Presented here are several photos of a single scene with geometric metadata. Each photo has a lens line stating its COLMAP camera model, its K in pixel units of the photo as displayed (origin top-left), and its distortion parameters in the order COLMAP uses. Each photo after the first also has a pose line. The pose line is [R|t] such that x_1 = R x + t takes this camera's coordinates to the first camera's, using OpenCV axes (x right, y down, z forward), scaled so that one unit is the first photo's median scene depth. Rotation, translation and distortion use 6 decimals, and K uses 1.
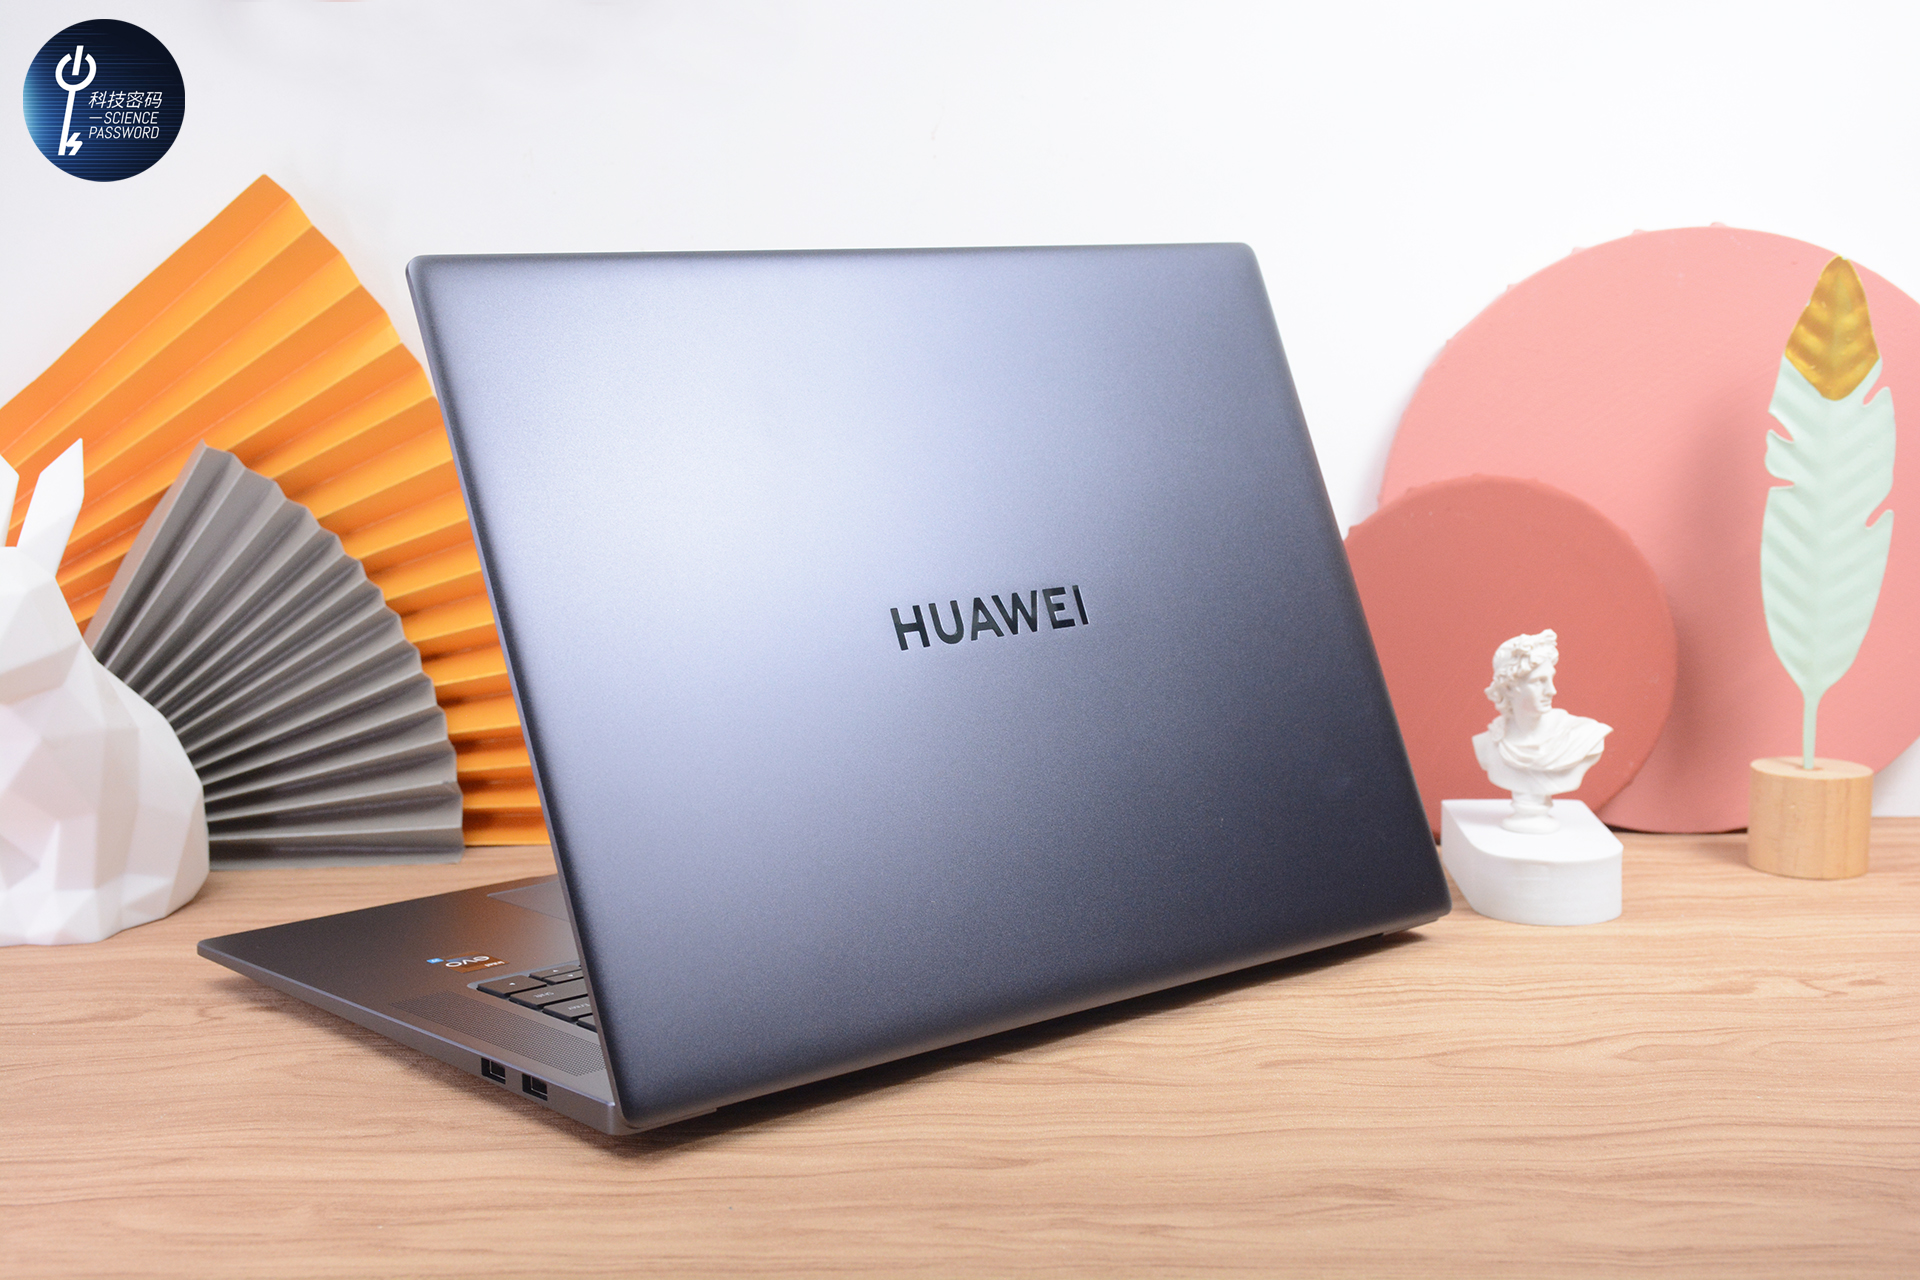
lens RADIAL K [[2876.1, 0, 960.0], [0, 2876.1, 640.0], [0, 0, 1]] dist [-0.006590, -0.015684]
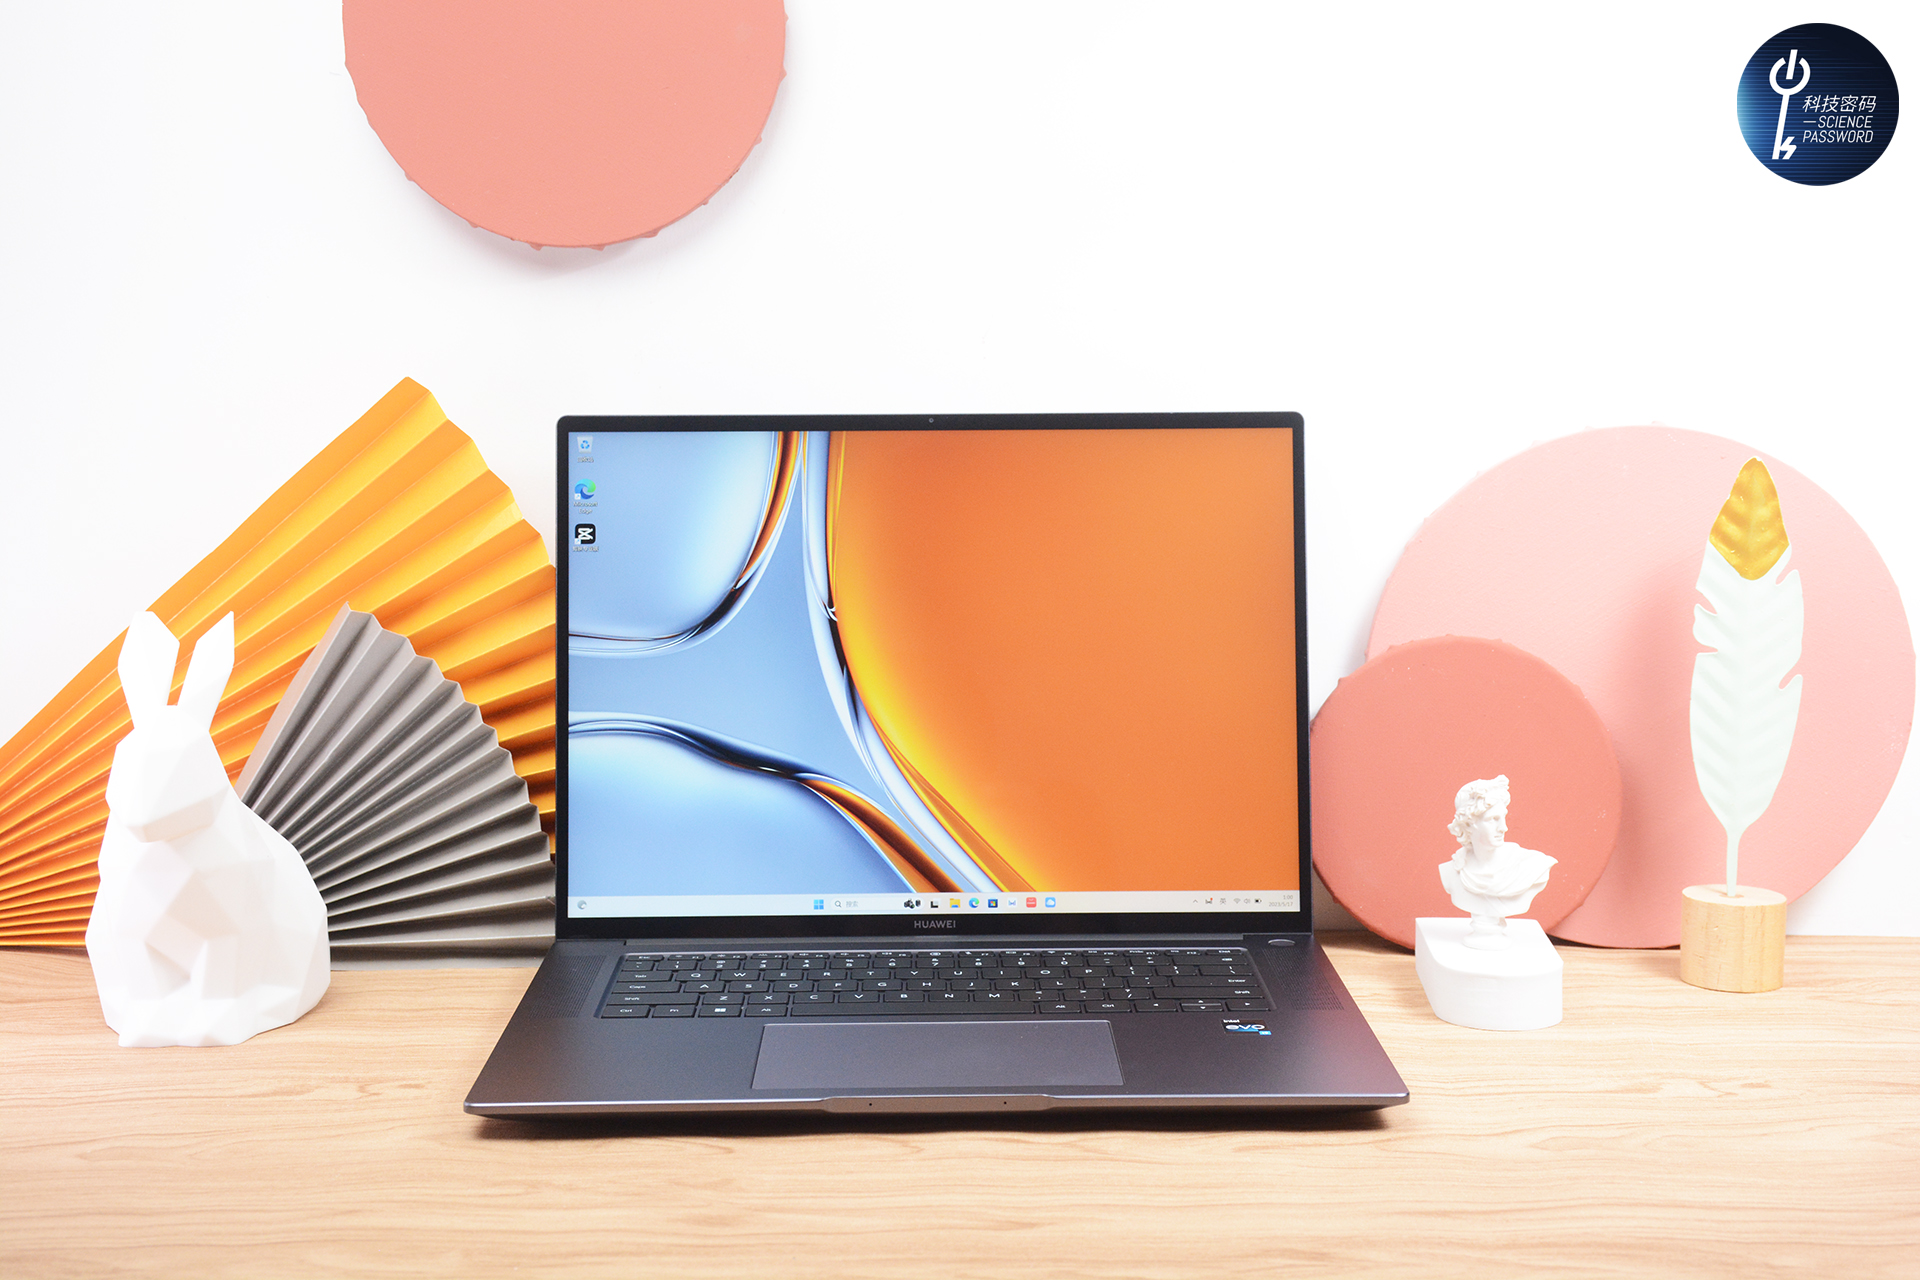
lens RADIAL K [[2832.1, 0, 969.3], [0, 2832.1, 559.5], [0, 0, 1]] dist [-0.005918, -0.006130]
pose [[0.999598, 0.011137, -0.026057, 0.016921], [-0.012496, 0.998538, -0.052596, -0.028176], [0.025433, 0.052900, 0.998276, -0.163286]]
